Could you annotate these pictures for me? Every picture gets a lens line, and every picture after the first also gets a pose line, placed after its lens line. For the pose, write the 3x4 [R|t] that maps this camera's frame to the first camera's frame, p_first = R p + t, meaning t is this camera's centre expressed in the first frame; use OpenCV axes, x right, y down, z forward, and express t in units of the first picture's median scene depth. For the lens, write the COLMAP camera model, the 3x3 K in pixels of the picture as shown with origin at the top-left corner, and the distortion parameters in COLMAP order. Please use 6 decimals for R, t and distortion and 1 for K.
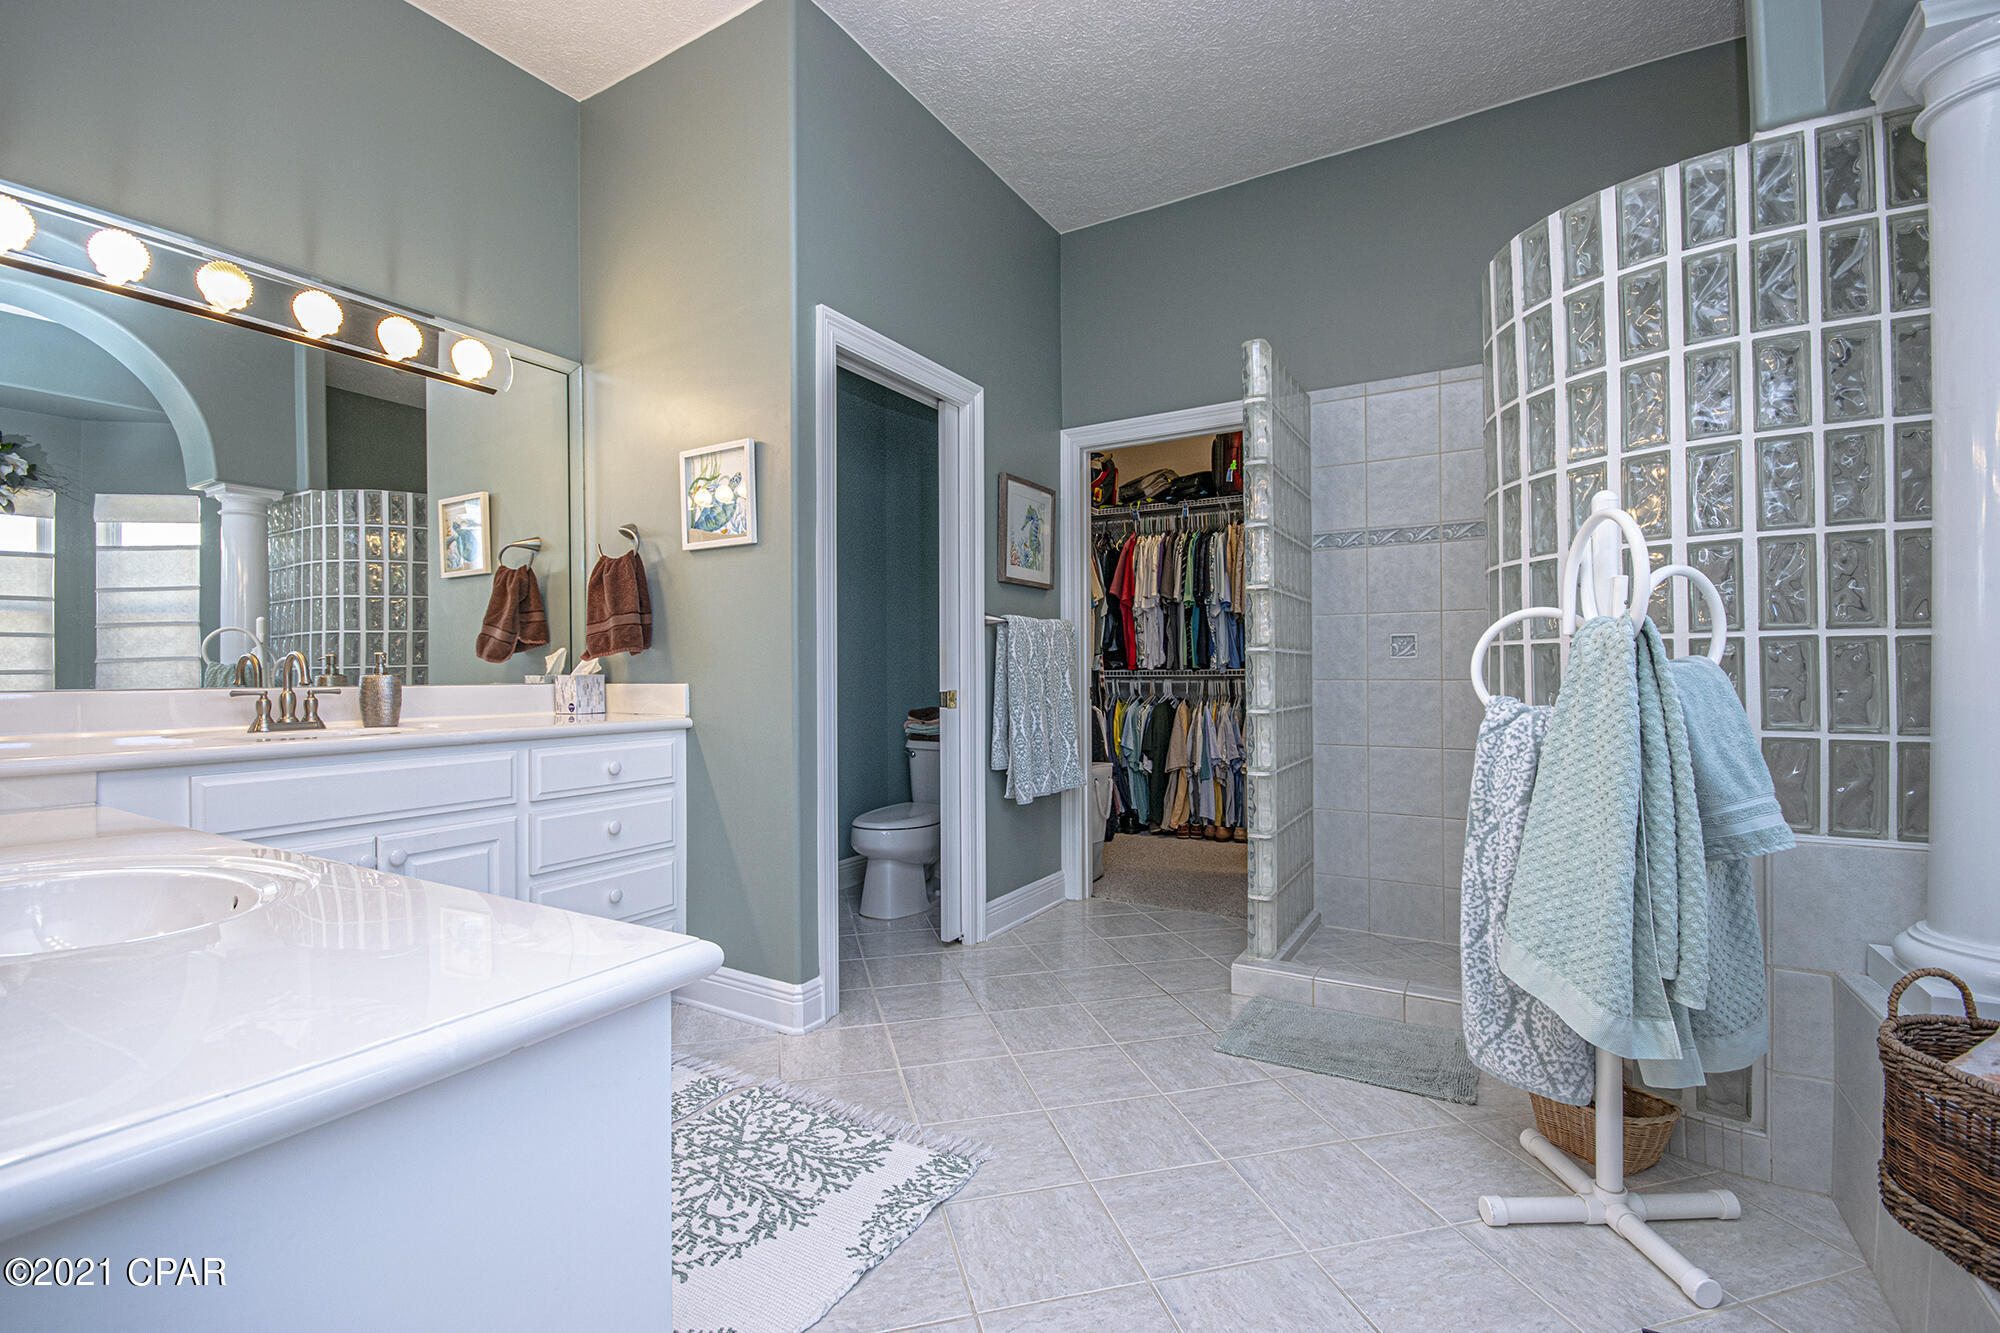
lens RADIAL K [[886.4, 0, 1000.1], [0, 886.4, 659.5], [0, 0, 1]] dist [0.004079, -0.007989]
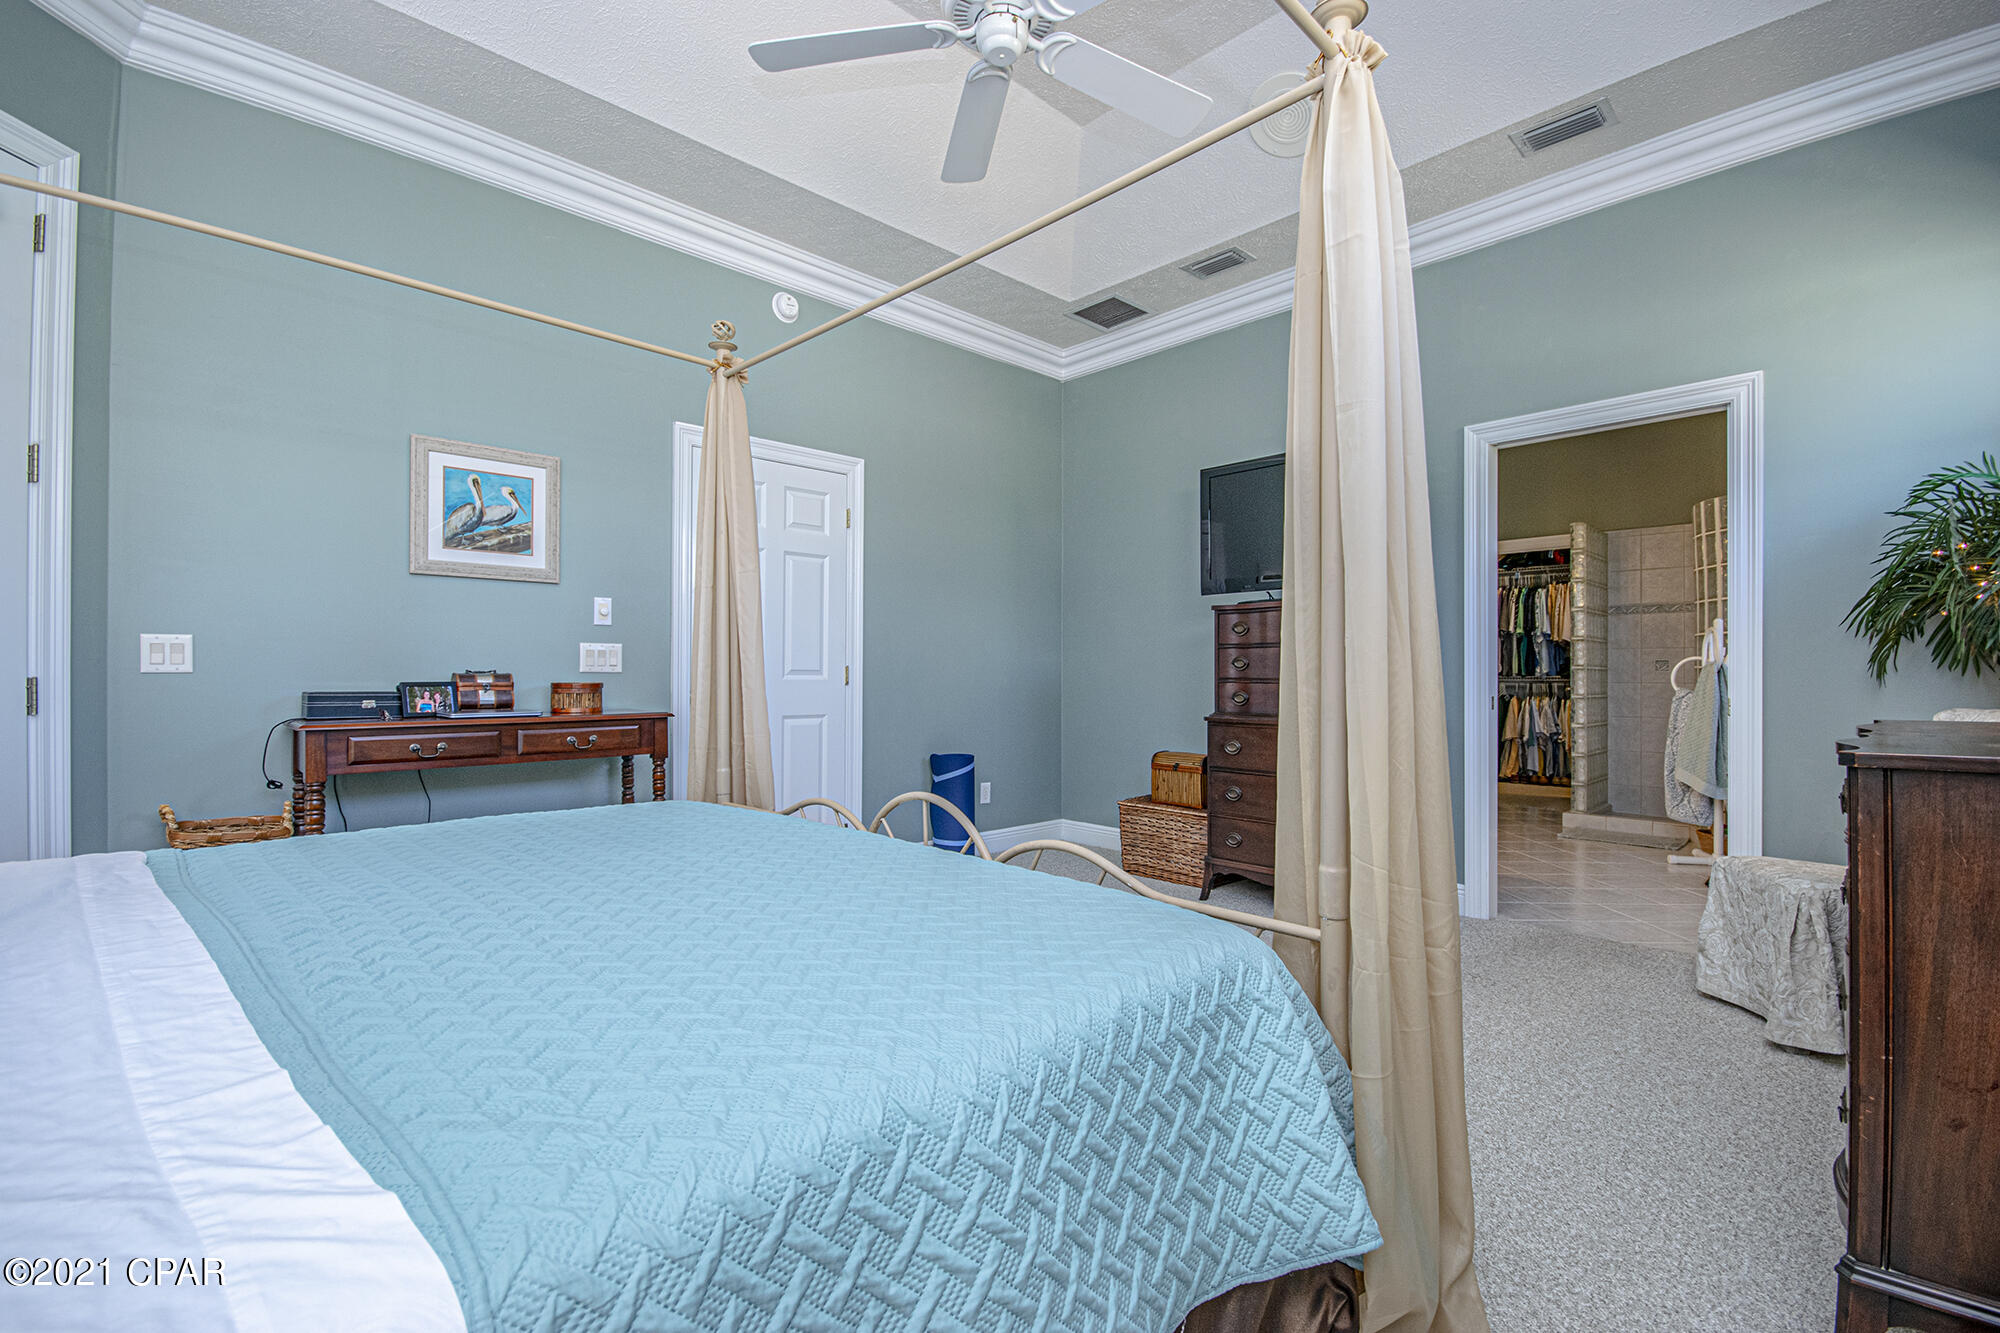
lens RADIAL K [[886.4, 0, 994.6], [0, 886.4, 668.7], [0, 0, 1]] dist [0.004079, -0.007989]
pose [[0.962713, 0.006527, -0.270447, -0.263465], [-0.004744, 0.999963, 0.007245, -0.009329], [0.270484, -0.005692, 0.962708, -0.780857]]
